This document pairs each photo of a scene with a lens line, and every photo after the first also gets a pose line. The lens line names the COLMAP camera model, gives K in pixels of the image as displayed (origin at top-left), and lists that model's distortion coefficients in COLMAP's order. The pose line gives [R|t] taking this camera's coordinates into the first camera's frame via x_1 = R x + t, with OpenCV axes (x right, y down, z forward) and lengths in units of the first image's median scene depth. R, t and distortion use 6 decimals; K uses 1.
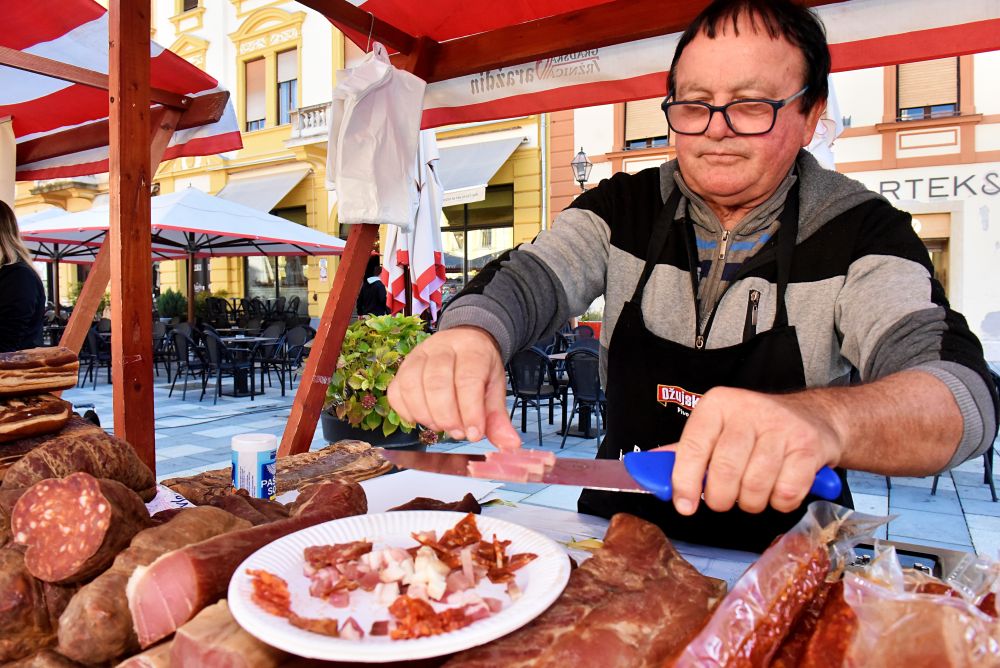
lens RADIAL K [[685.4, 0, 504.8], [0, 685.4, 336.9], [0, 0, 1]] dist [-0.056397, 0.001129]
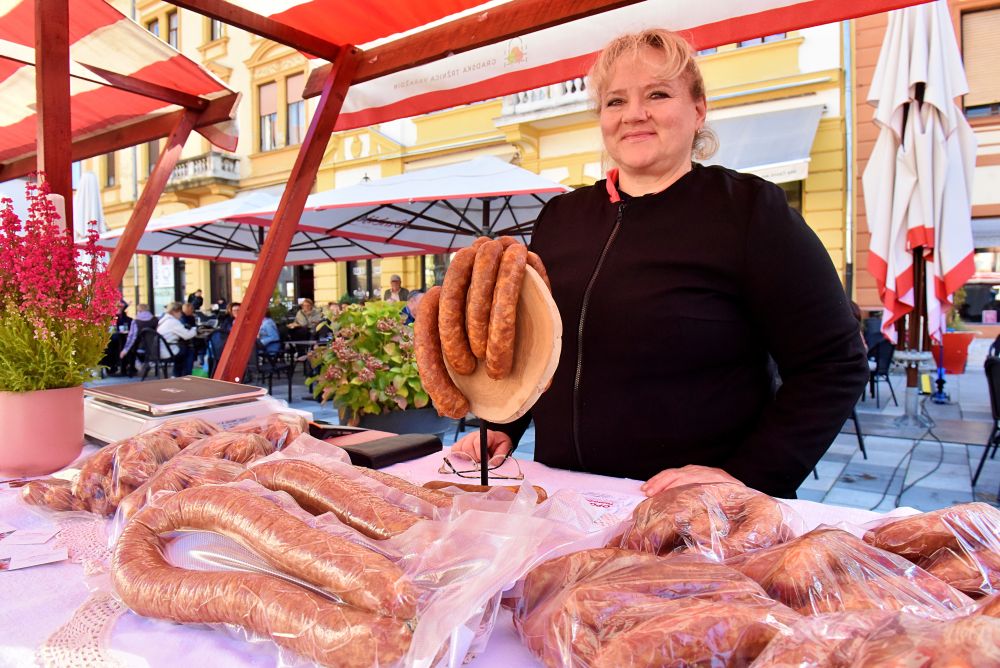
lens RADIAL K [[685.4, 0, 494.1], [0, 685.4, 334.2], [0, 0, 1]] dist [-0.056397, 0.001129]
pose [[0.997258, -0.000500, -0.074007, -1.367469], [-0.000894, 0.999823, -0.018803, -0.019333], [0.074004, 0.018818, 0.997080, 0.805297]]
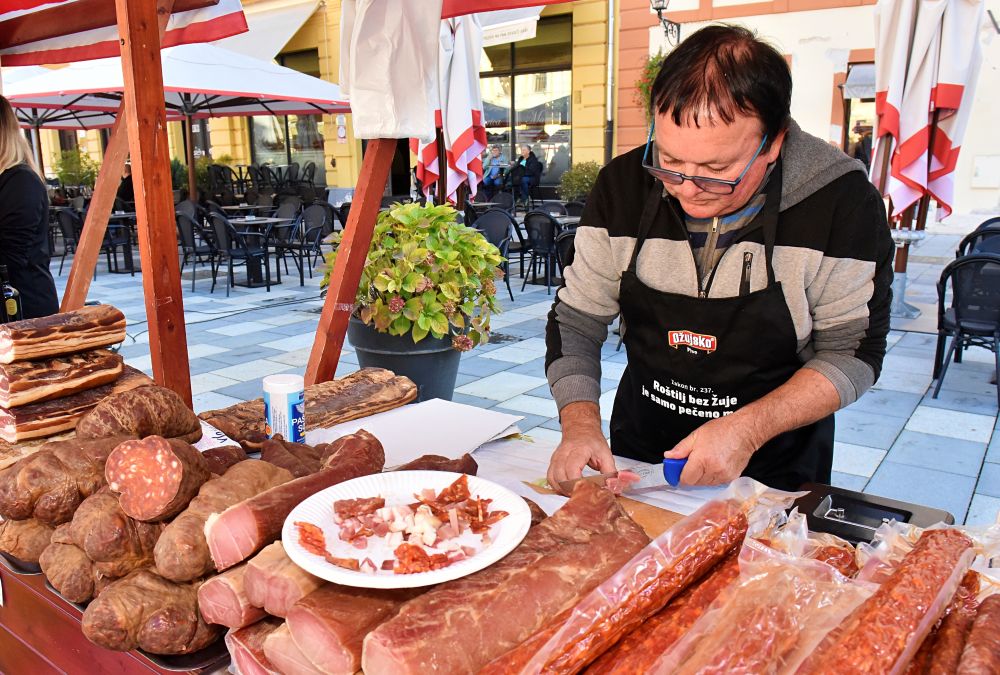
lens RADIAL K [[820.6, 0, 474.6], [0, 820.6, 373.3], [0, 0, 1]] dist [-0.049582, -0.003329]
pose [[0.994366, 0.012567, -0.105254, 0.019767], [0.009114, 0.979135, 0.203008, -0.035787], [0.105609, -0.202823, 0.973504, -0.065841]]
